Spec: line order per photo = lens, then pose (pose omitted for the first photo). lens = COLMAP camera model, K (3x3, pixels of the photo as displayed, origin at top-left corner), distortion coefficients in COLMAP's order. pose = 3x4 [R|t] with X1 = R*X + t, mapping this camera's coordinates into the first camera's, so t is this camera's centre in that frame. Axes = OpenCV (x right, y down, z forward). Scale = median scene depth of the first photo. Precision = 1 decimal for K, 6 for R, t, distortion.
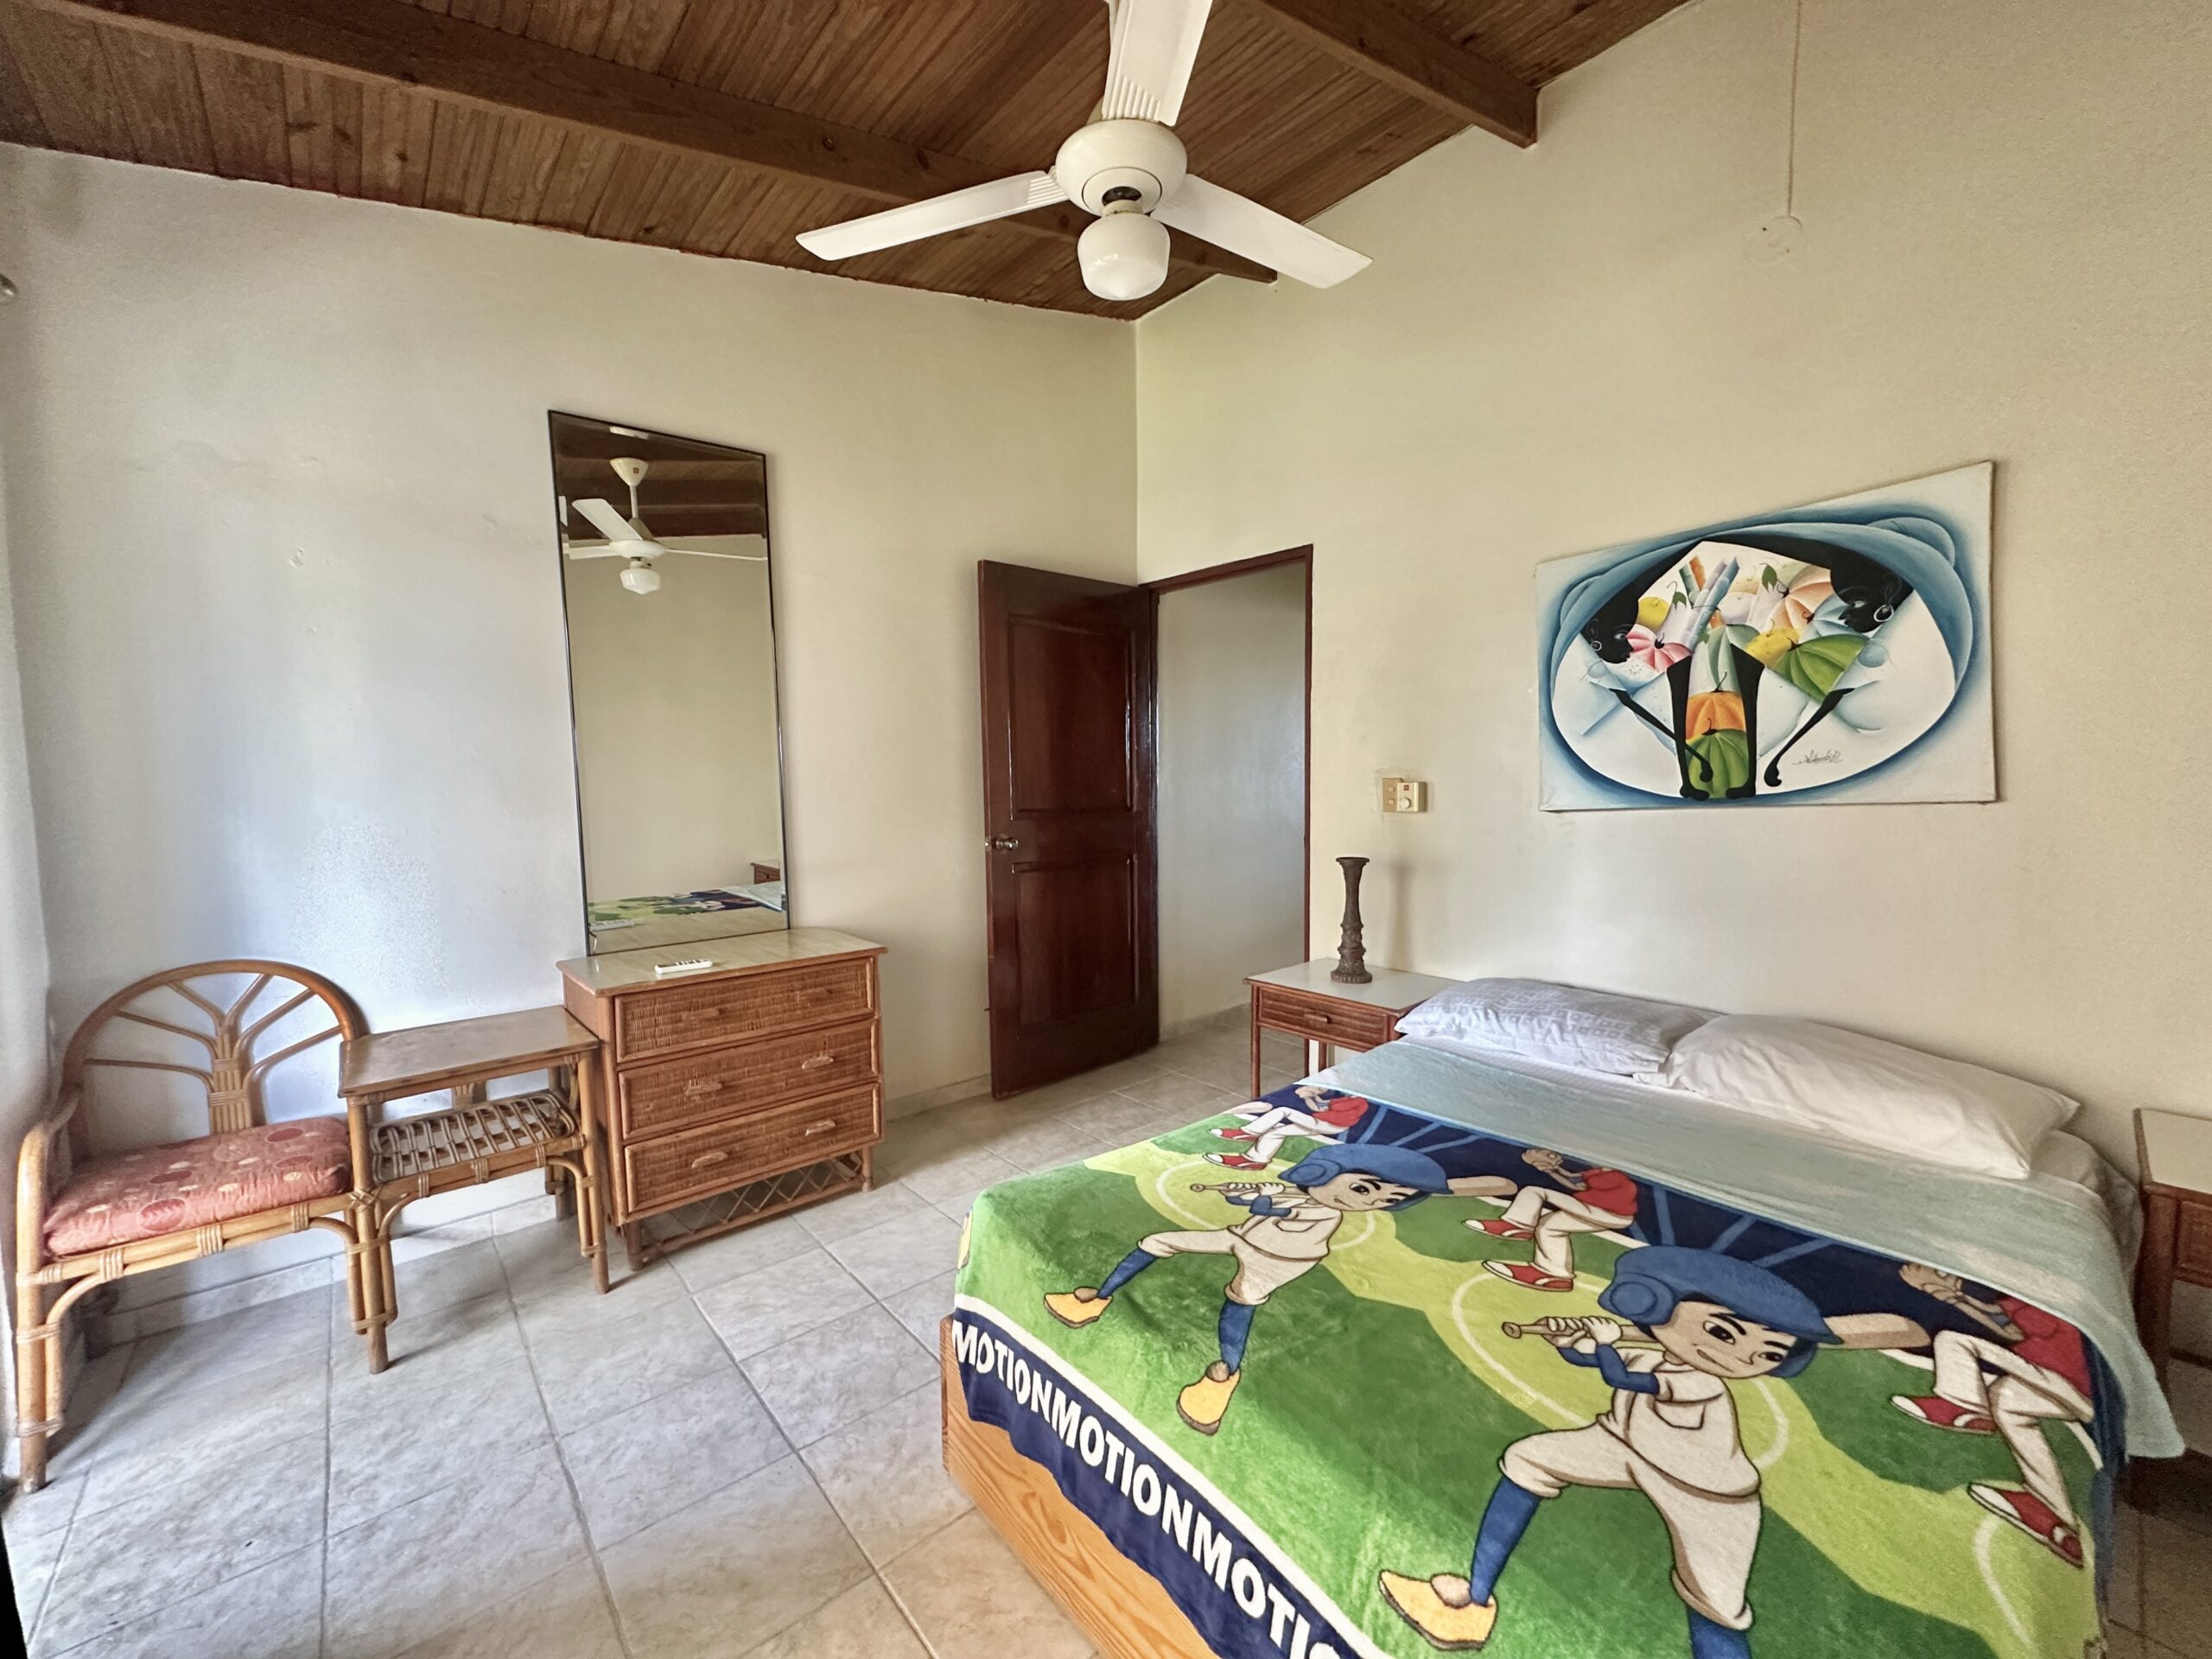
lens RADIAL K [[882.2, 0, 1102.5], [0, 882.2, 825.6], [0, 0, 1]] dist [-0.003194, 0.000246]
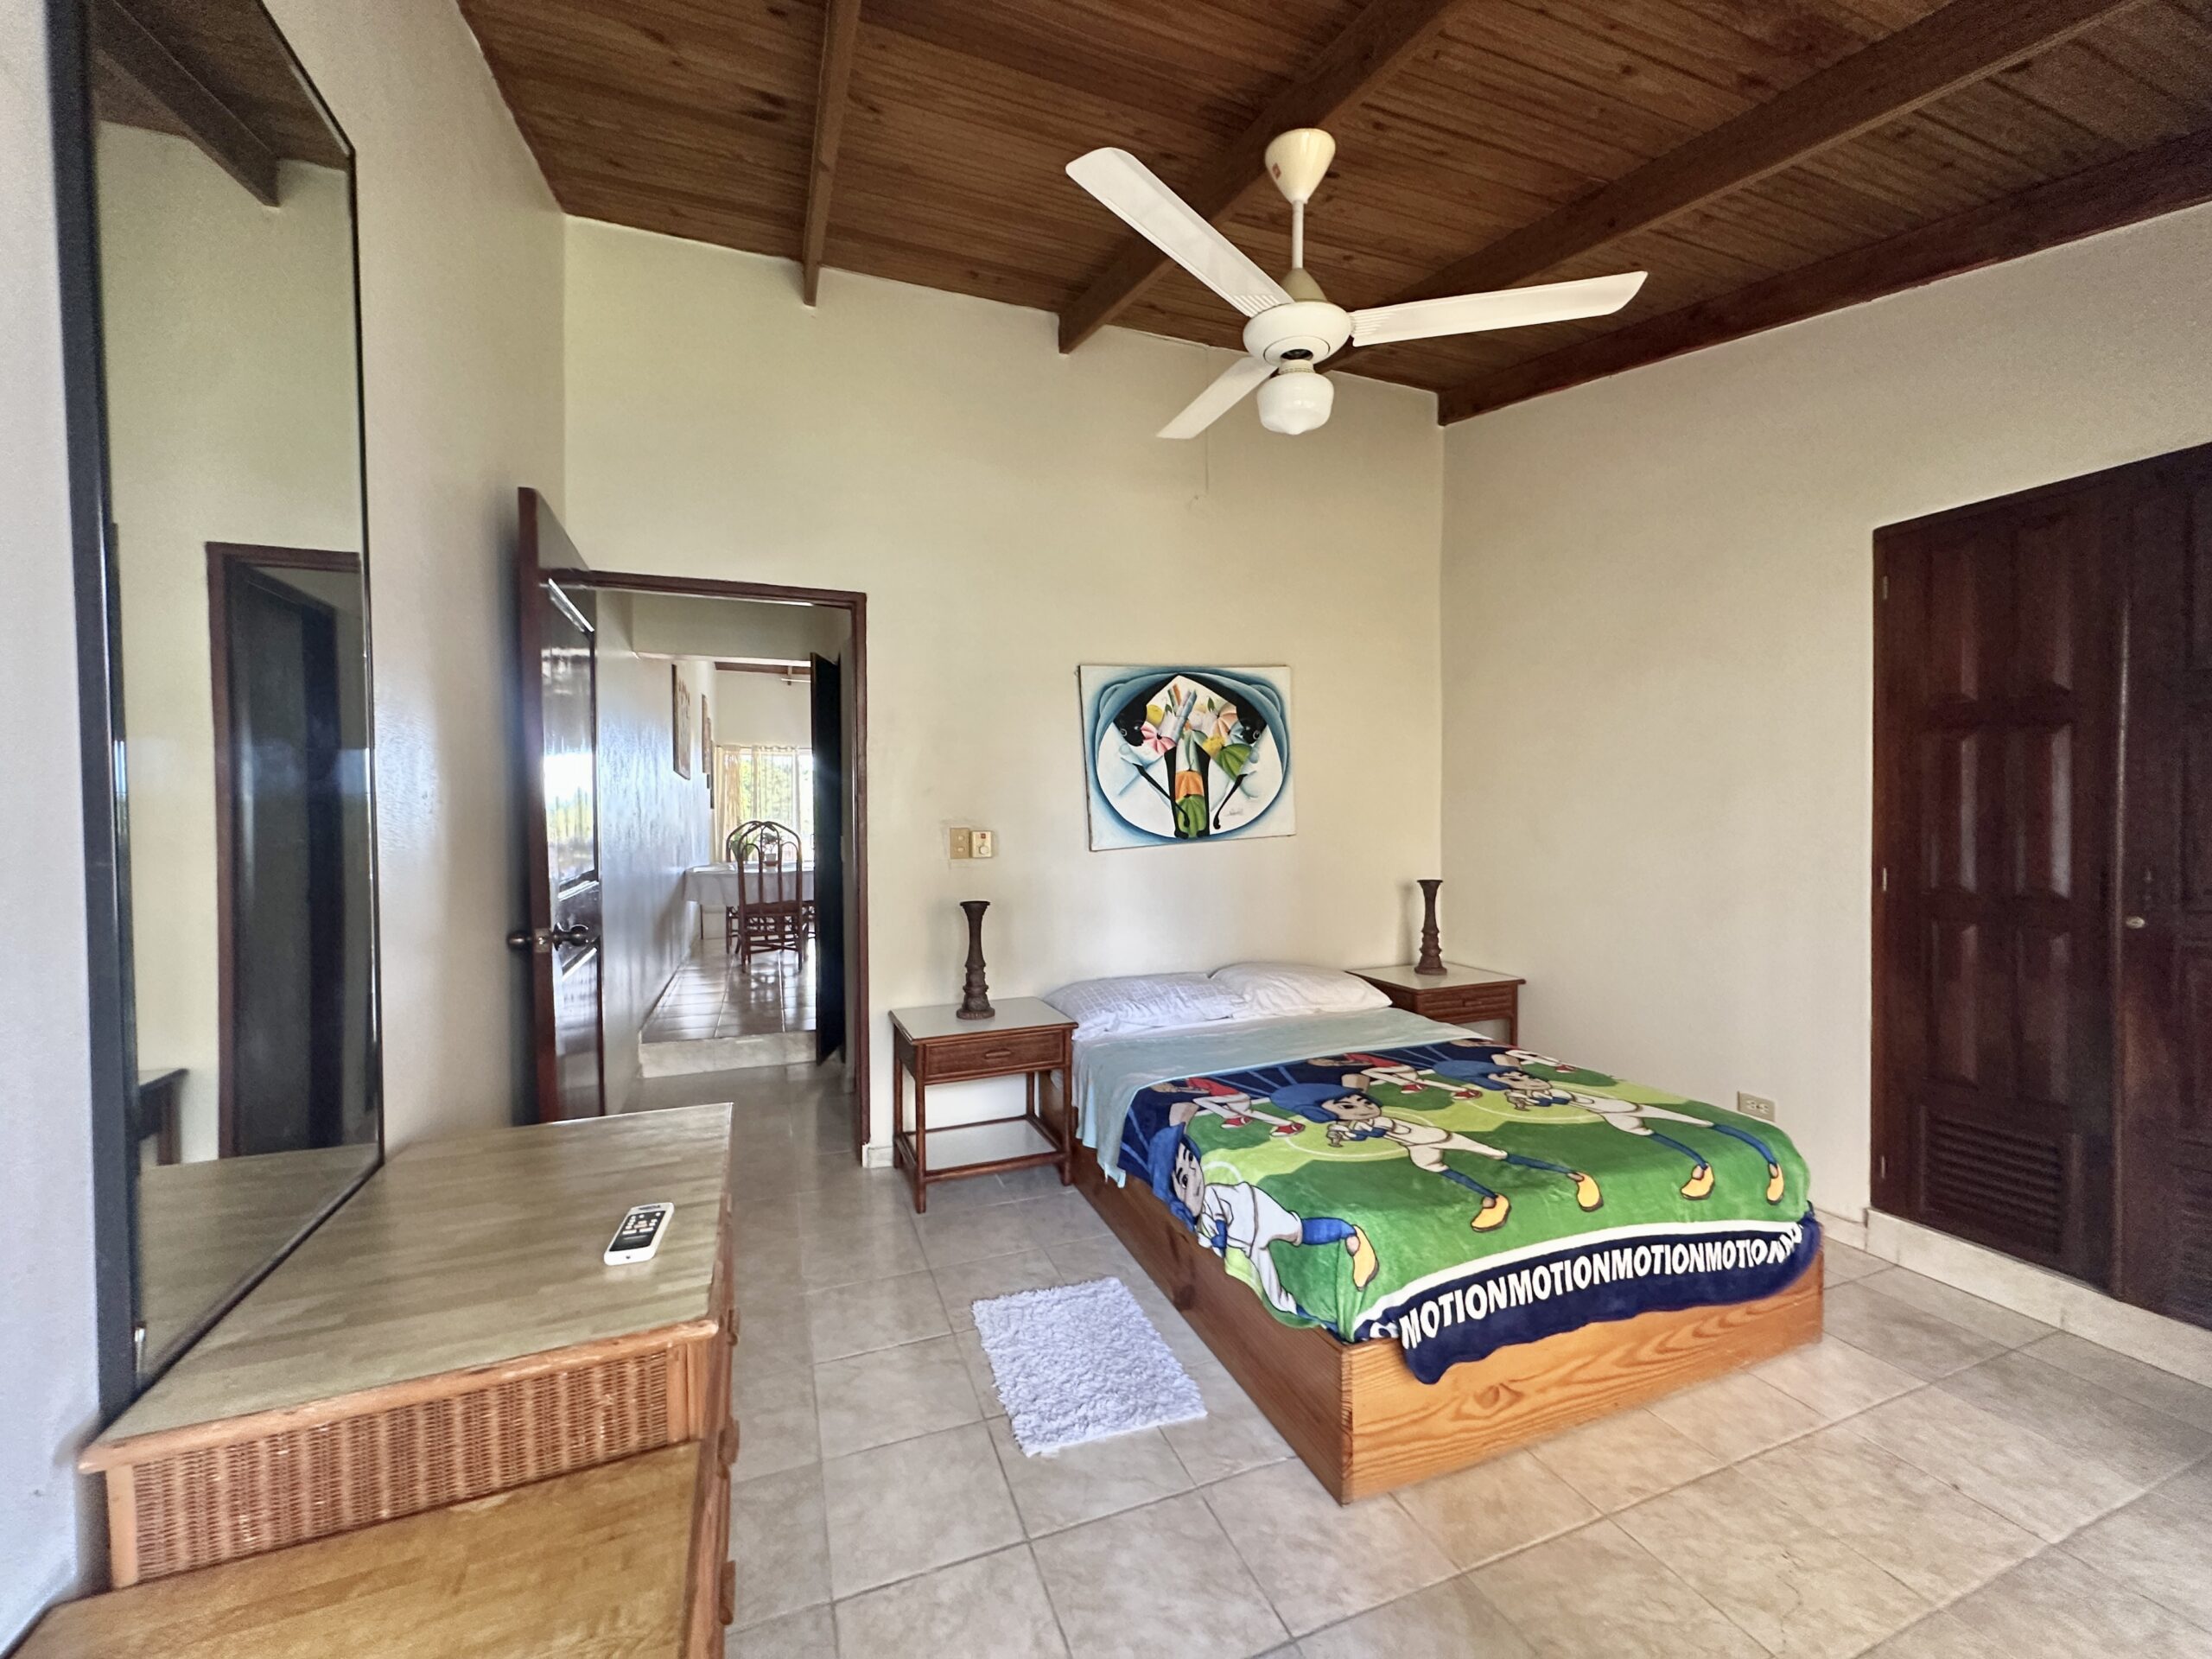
lens RADIAL K [[882.2, 0, 1108.9], [0, 882.2, 830.7], [0, 0, 1]] dist [-0.003194, 0.000246]
pose [[0.335004, -0.011132, 0.942151, -1.000177], [0.065020, 0.997820, -0.011330, -0.041062], [-0.939971, 0.065054, 0.334997, 0.713360]]
